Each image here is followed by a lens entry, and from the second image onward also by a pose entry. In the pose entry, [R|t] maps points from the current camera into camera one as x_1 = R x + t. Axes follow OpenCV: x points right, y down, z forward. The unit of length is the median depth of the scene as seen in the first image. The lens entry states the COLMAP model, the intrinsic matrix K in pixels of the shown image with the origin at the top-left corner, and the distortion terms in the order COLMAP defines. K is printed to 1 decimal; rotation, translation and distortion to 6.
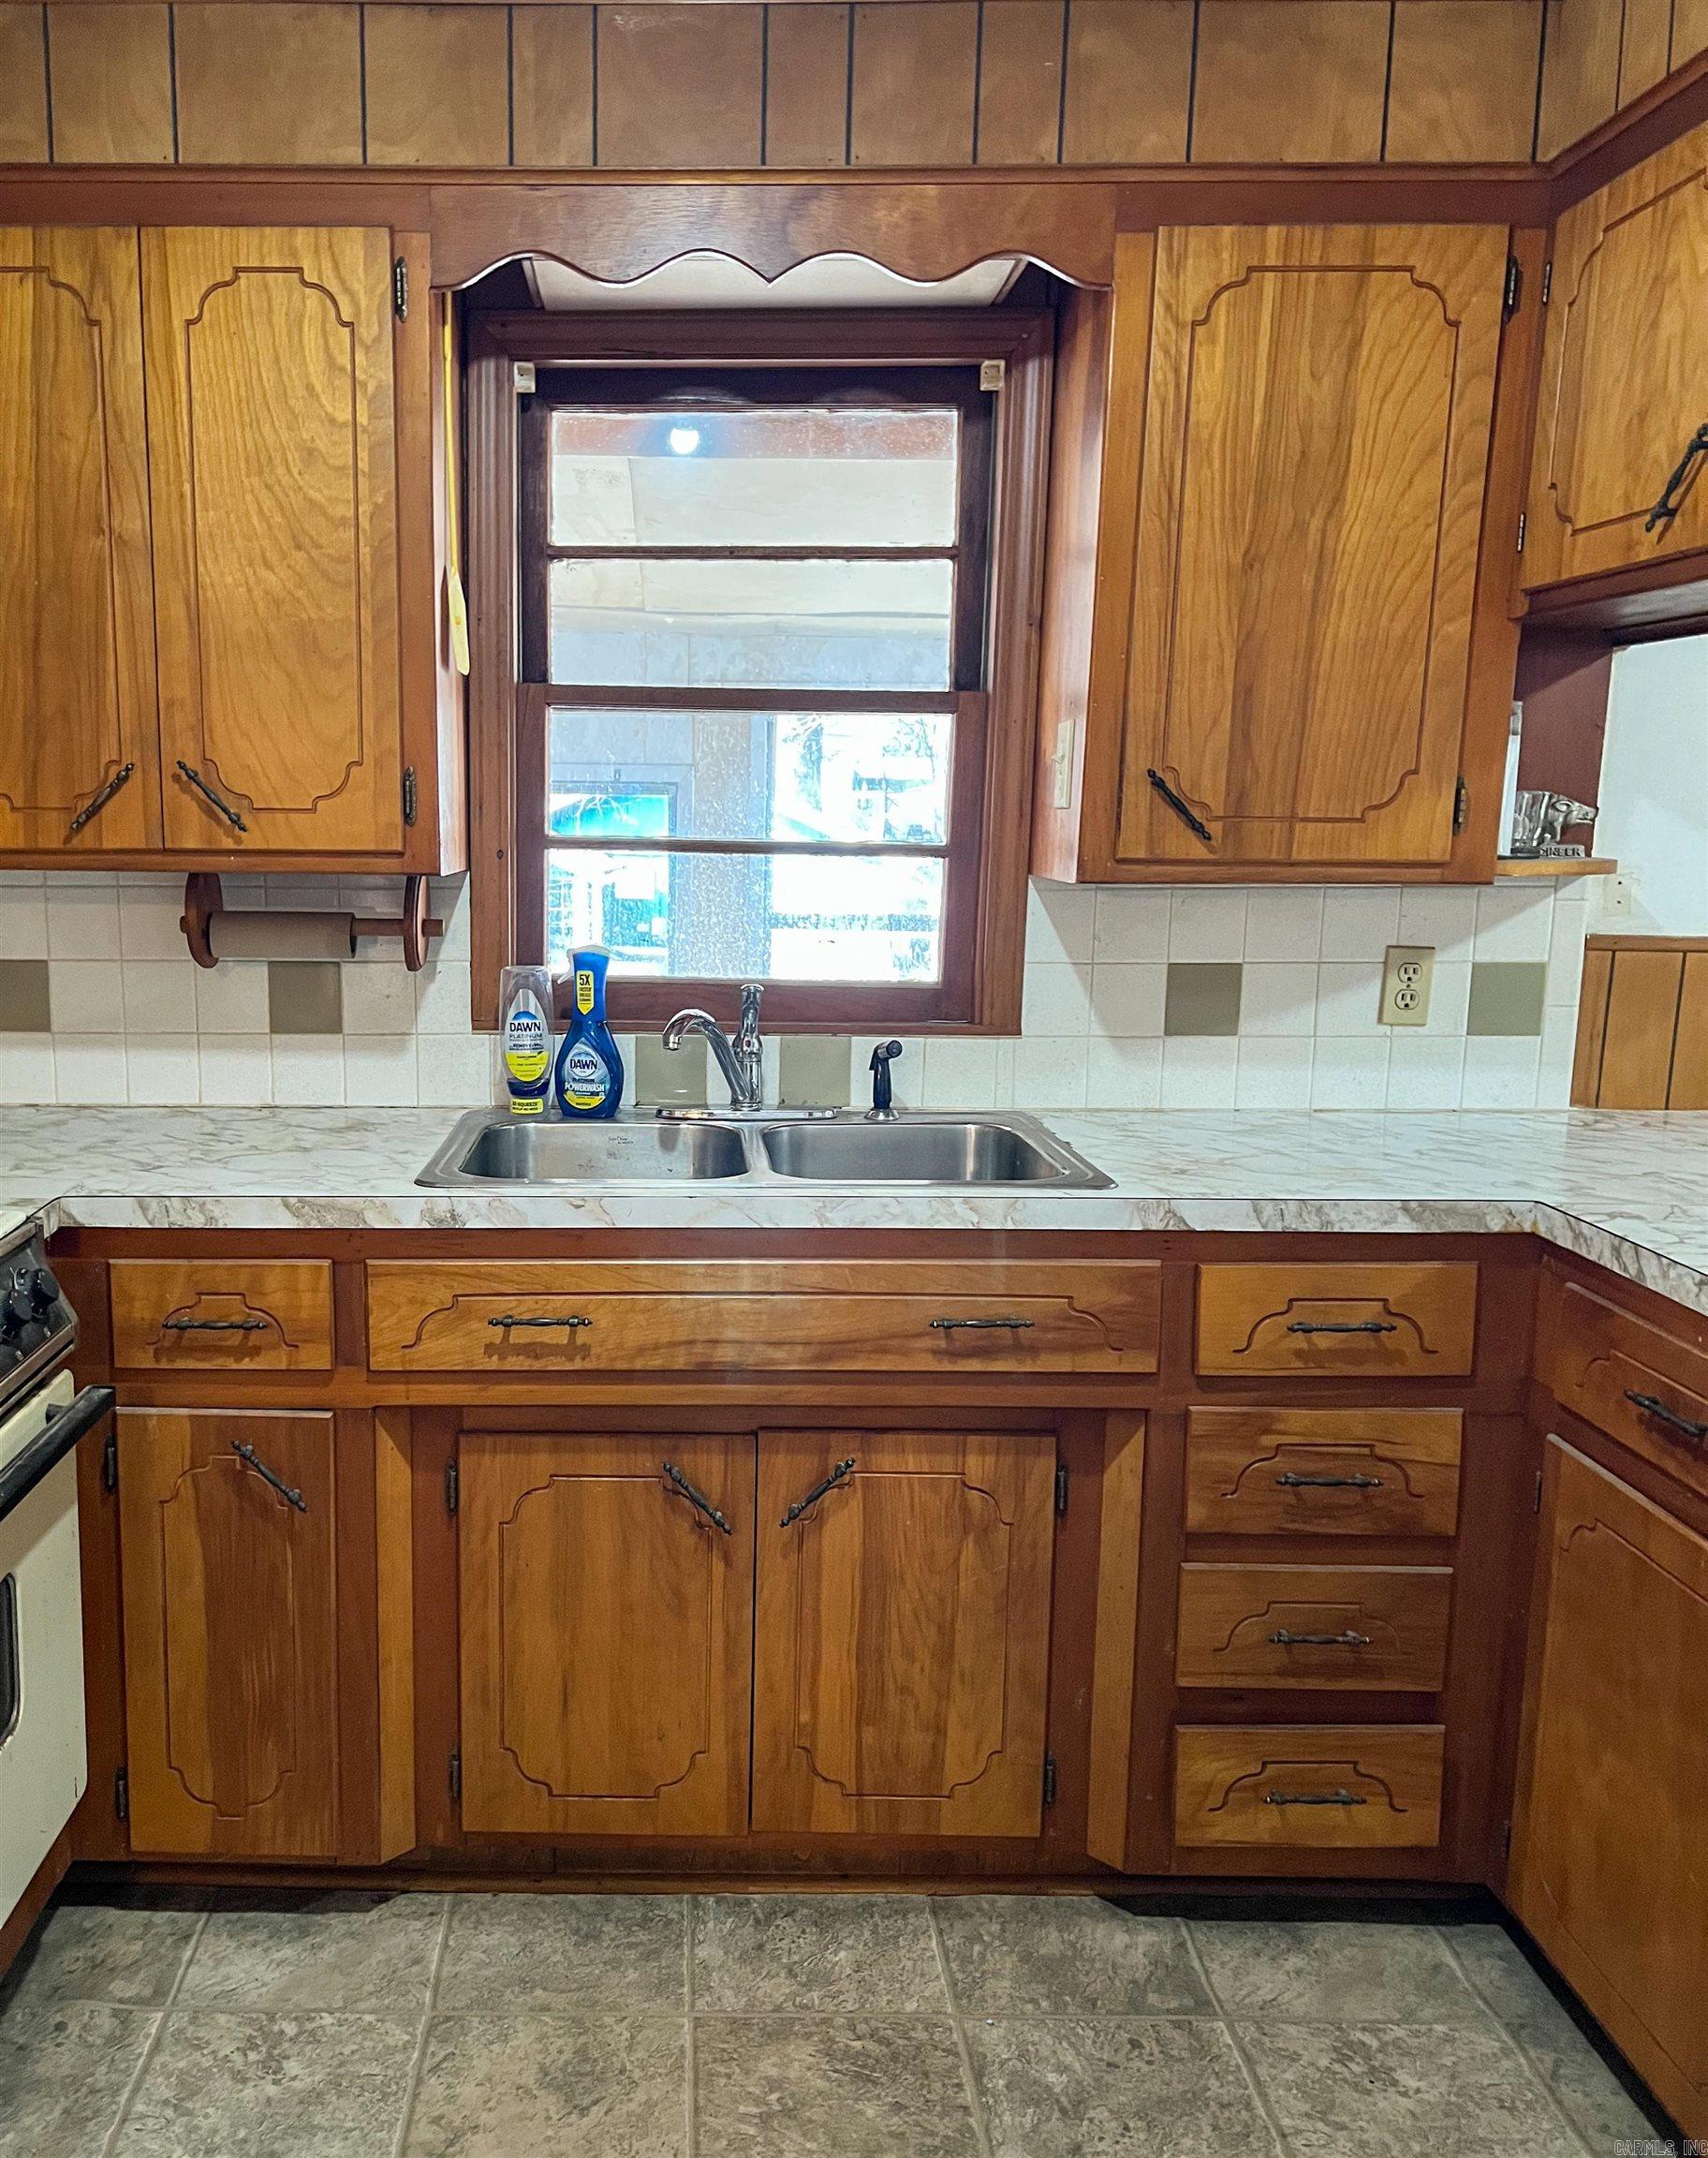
lens RADIAL K [[1768.2, 0, 853.2], [0, 1768.2, 1087.8], [0, 0, 1]] dist [0.010707, -0.003428]
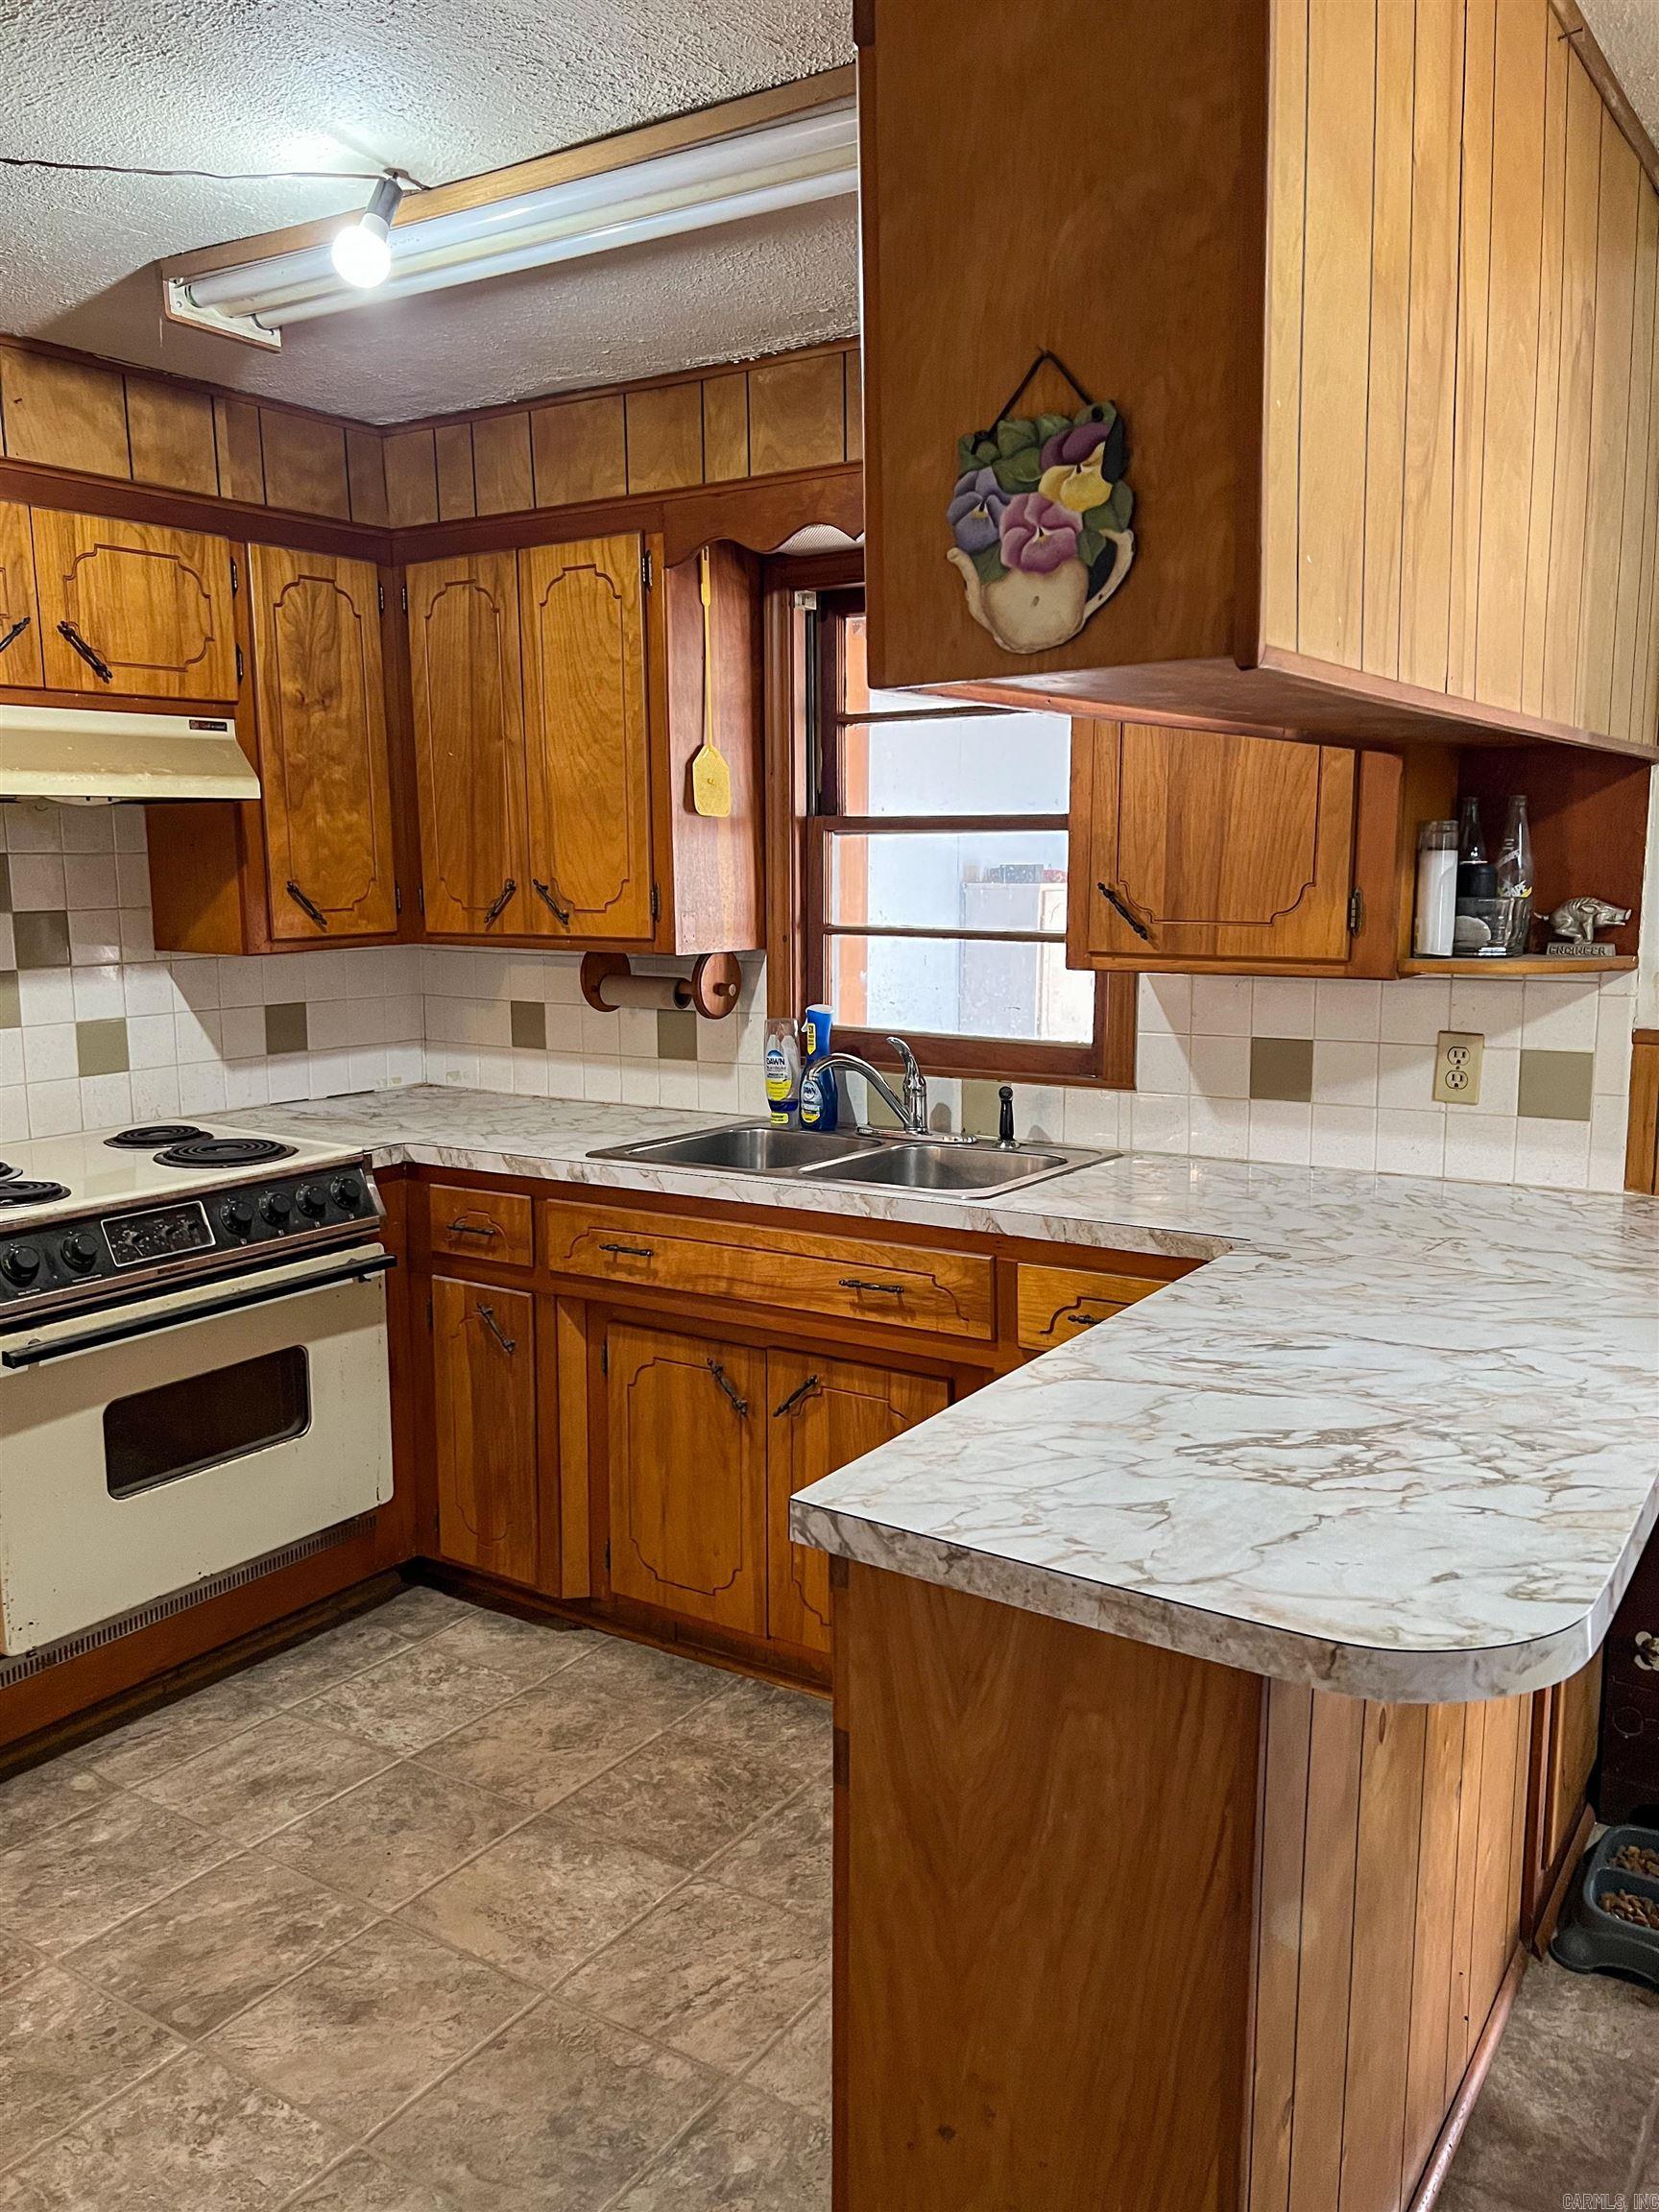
lens RADIAL K [[1674.9, 0, 831.8], [0, 1674.9, 1105.3], [0, 0, 1]] dist [0.057506, -0.062226]
pose [[0.848185, 0.066840, -0.525466, 0.665564], [-0.076131, 0.997090, 0.003945, -0.010416], [0.524201, 0.036659, 0.850805, -0.130560]]
